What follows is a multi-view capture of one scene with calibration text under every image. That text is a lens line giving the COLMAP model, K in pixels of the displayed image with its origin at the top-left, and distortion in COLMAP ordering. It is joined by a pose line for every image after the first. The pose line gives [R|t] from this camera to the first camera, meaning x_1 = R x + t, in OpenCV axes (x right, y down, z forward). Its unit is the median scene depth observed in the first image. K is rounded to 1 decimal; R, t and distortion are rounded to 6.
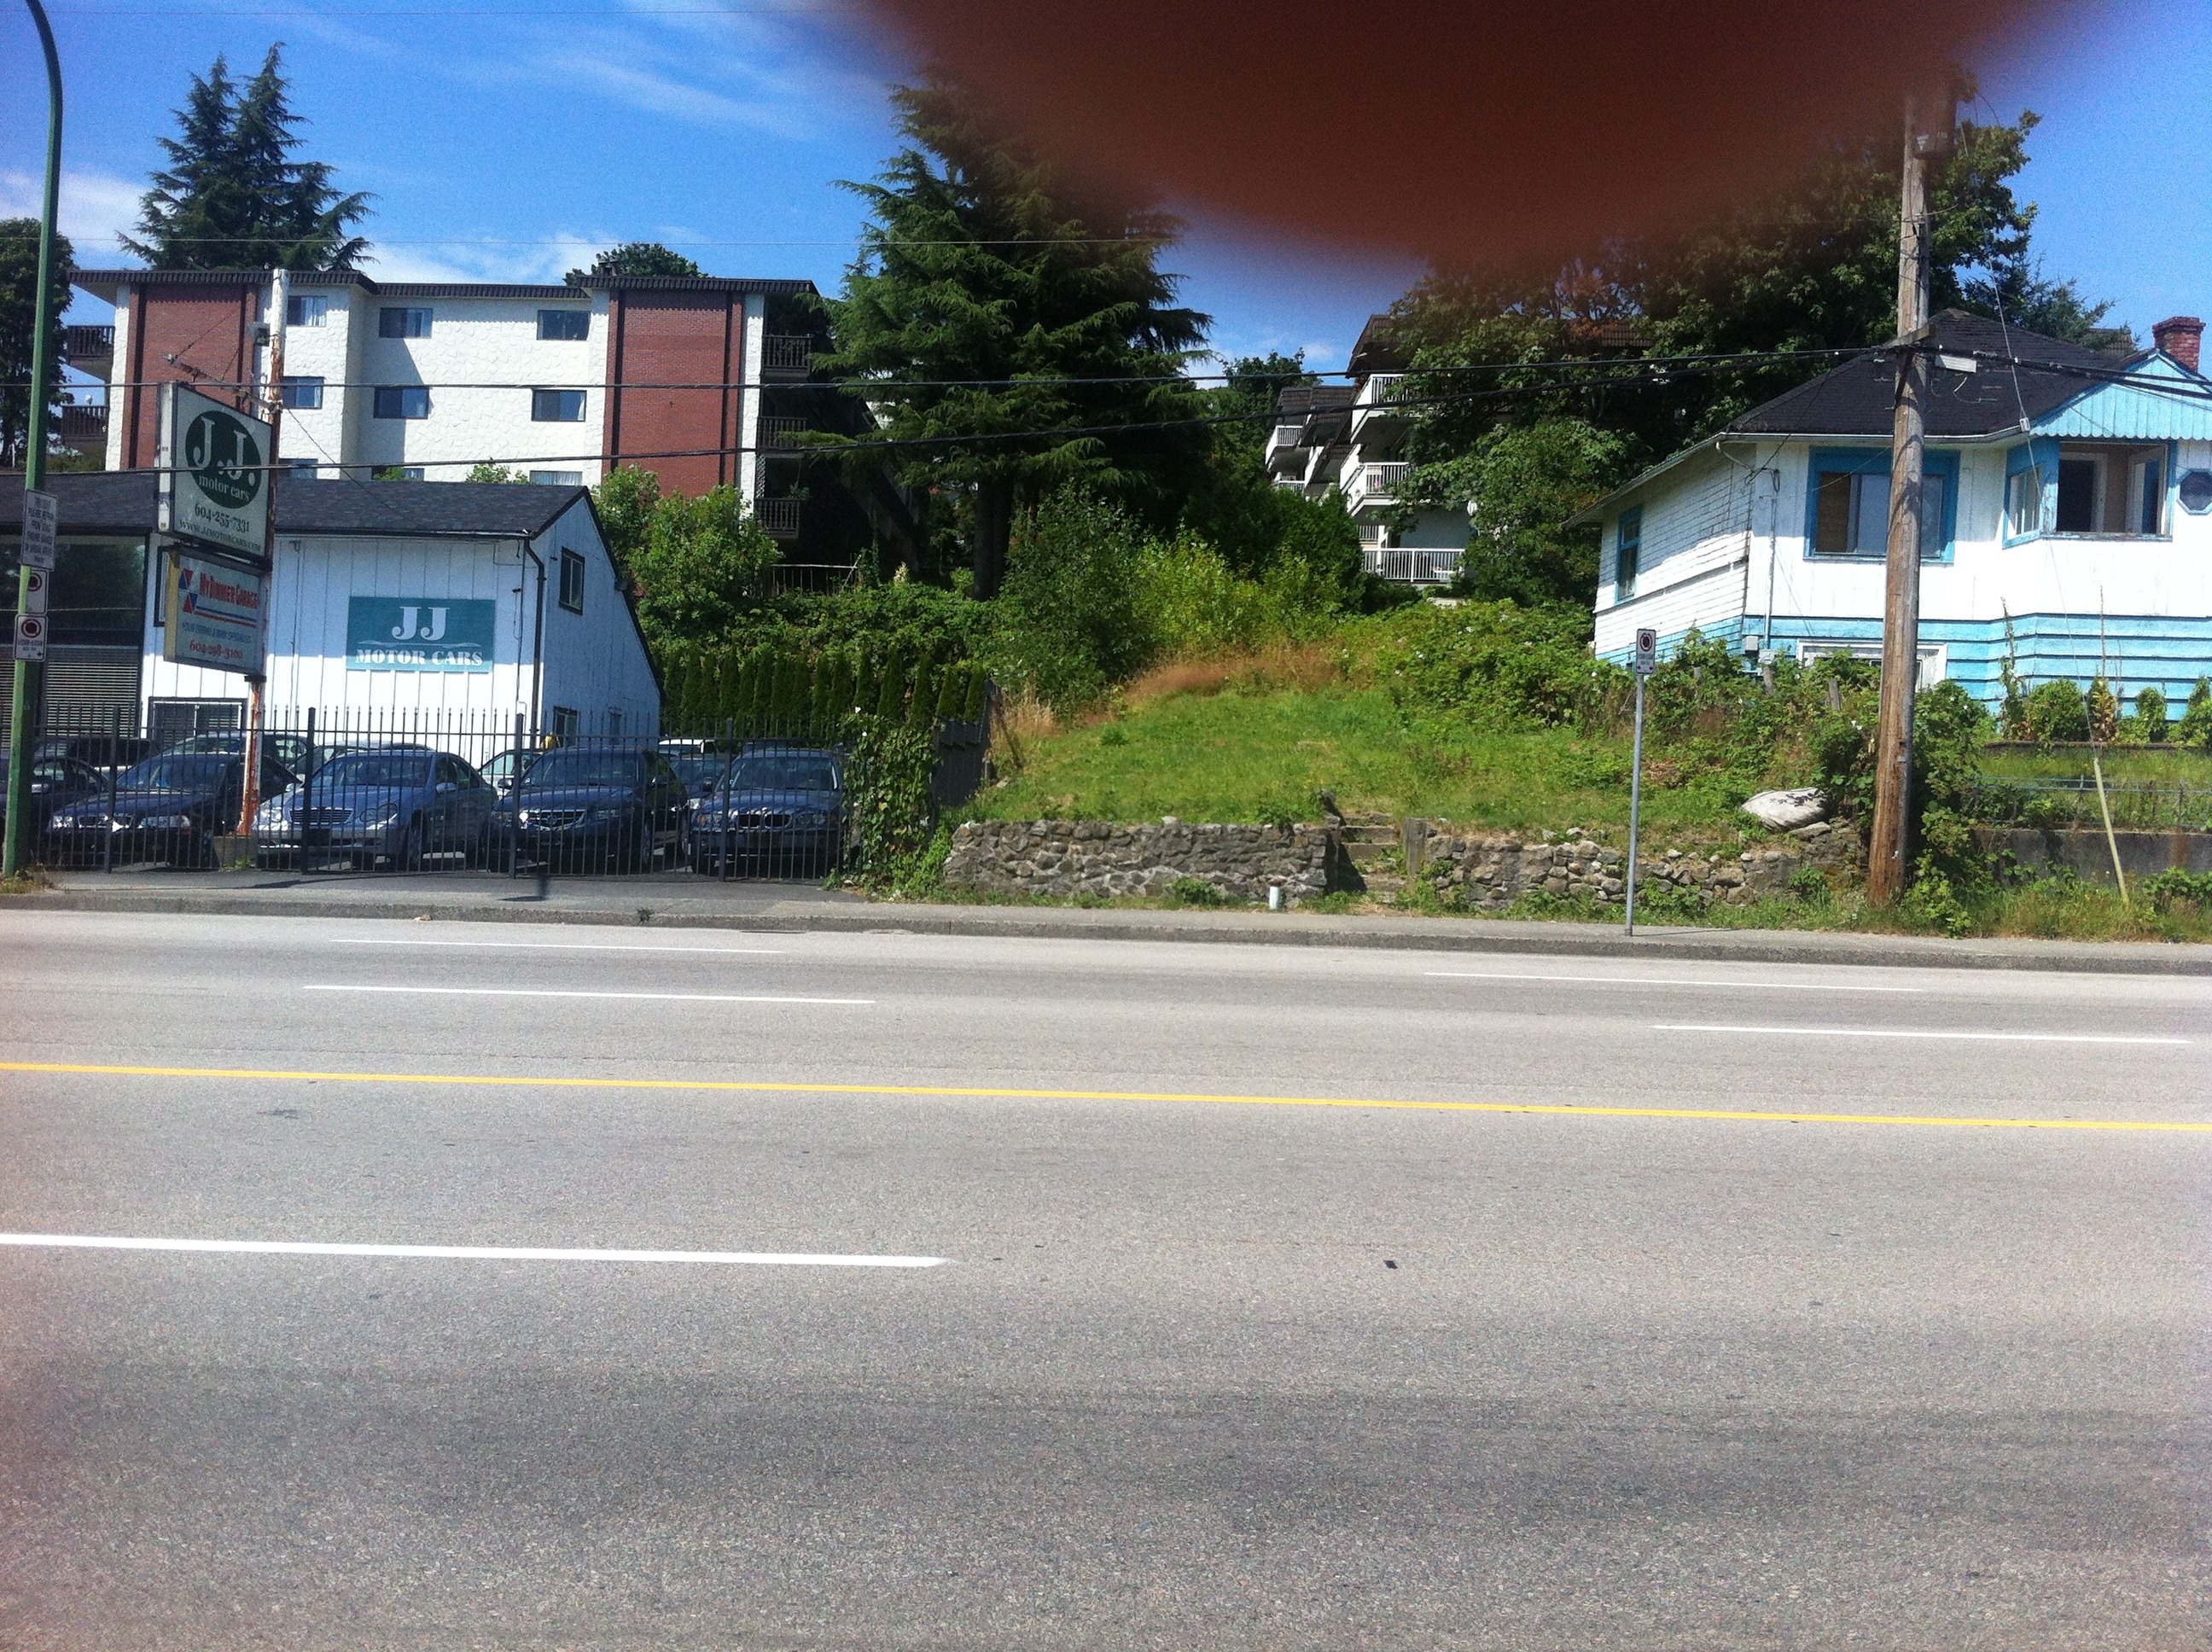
lens RADIAL K [[2100.6, 0, 1088.5], [0, 2100.6, 824.2], [0, 0, 1]] dist [0.103242, -0.320888]
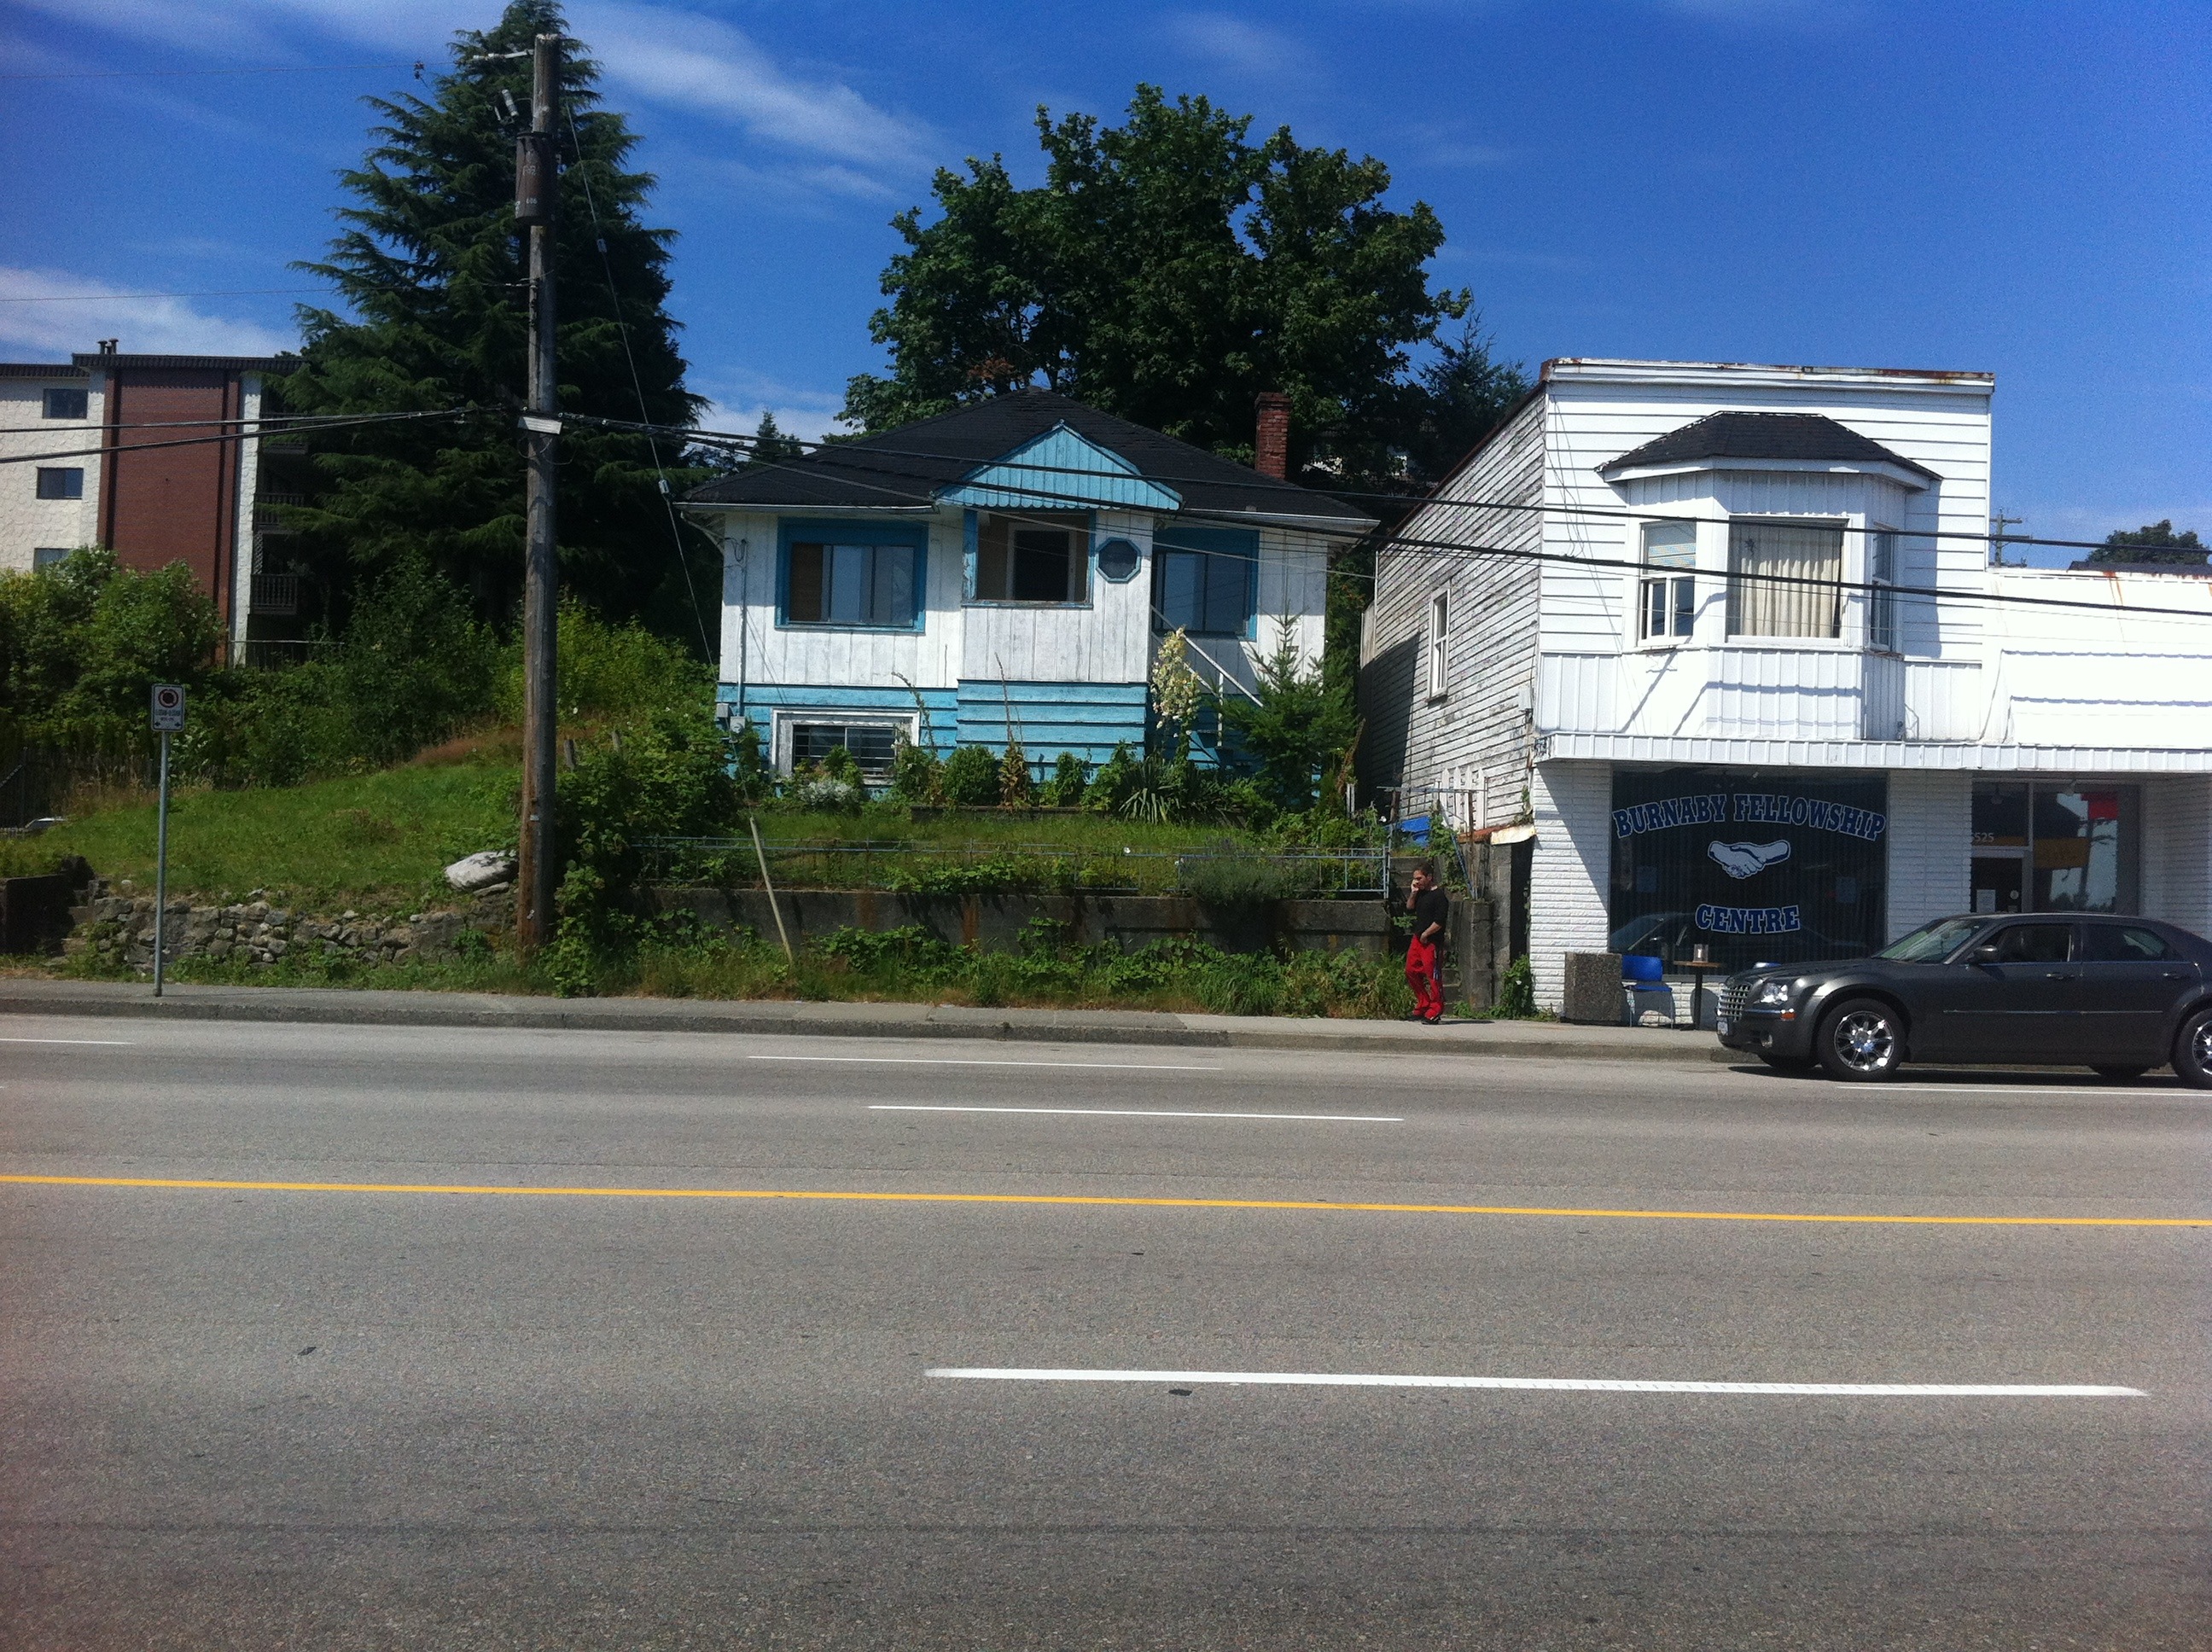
lens RADIAL K [[2090.3, 0, 1099.3], [0, 2090.3, 819.3], [0, 0, 1]] dist [0.097203, -0.283281]
pose [[0.999005, -0.001633, 0.044573, 0.372864], [0.003558, 0.999062, -0.043151, 0.008365], [-0.044460, 0.043267, 0.998074, -0.002229]]
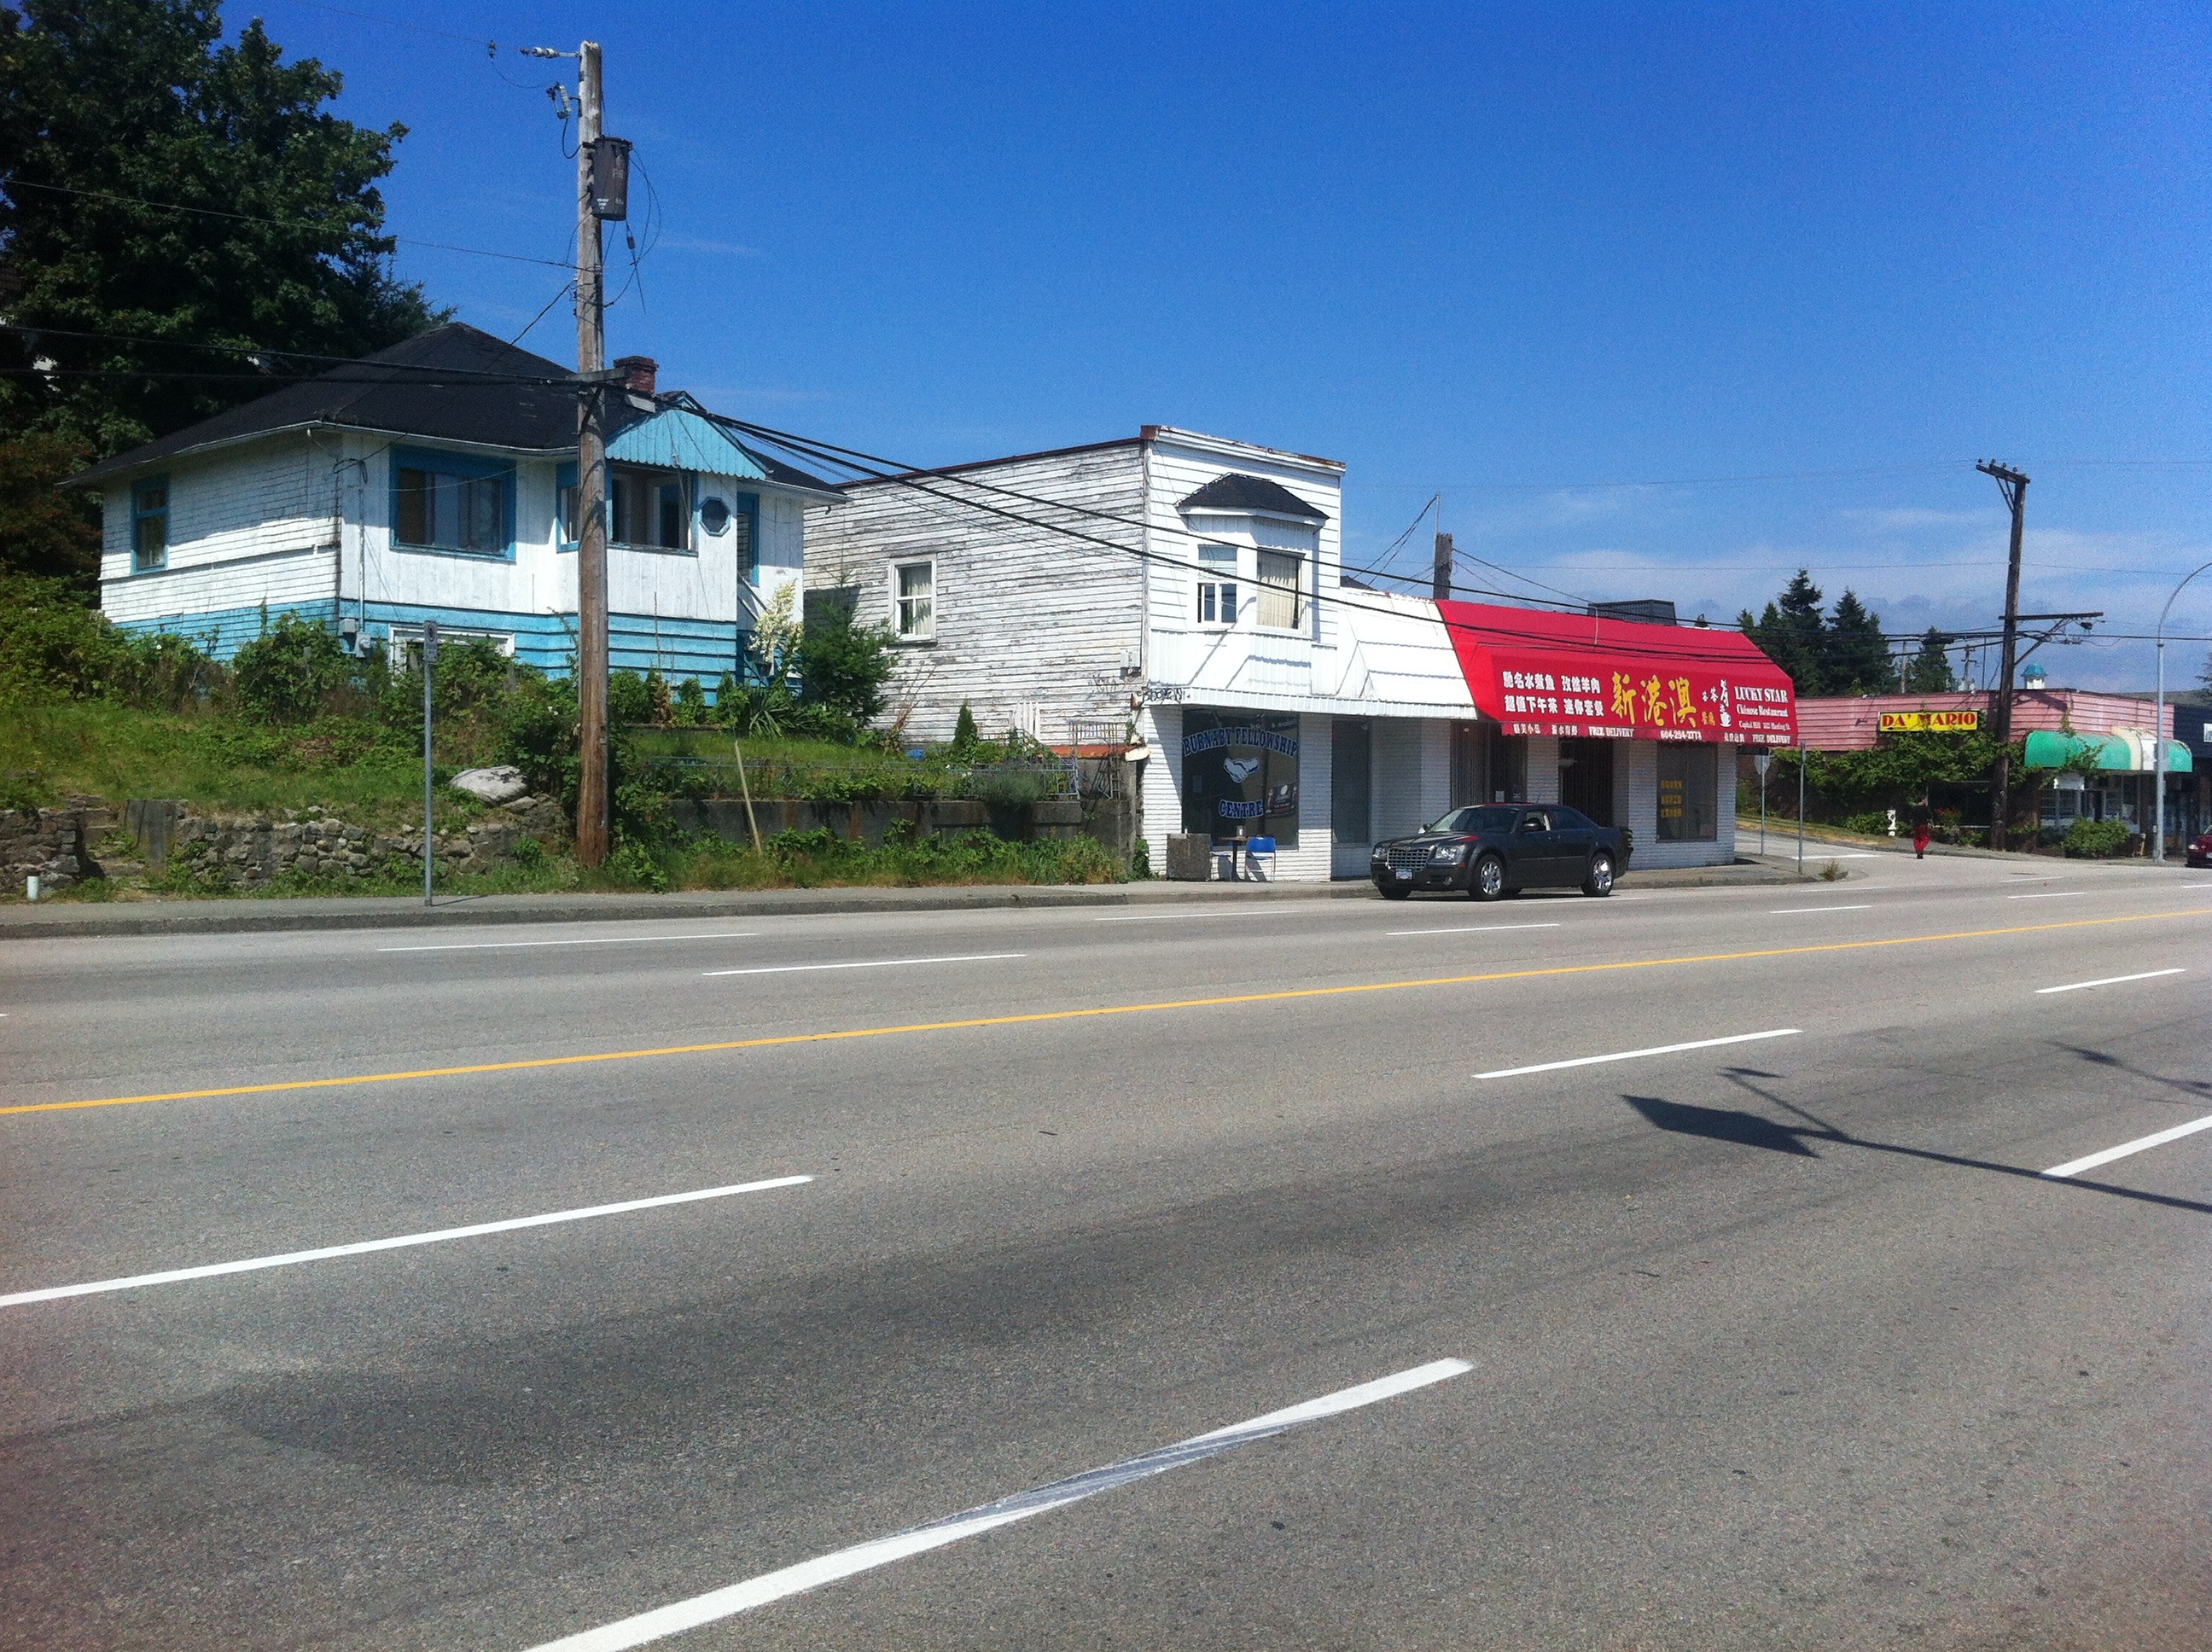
lens RADIAL K [[2112.1, 0, 1064.0], [0, 2112.1, 824.6], [0, 0, 1]] dist [0.076342, -0.155826]
pose [[0.687128, -0.027408, 0.726019, -0.177332], [0.013756, 0.999600, 0.024716, -0.006452], [-0.726406, -0.006996, 0.687230, 0.011232]]
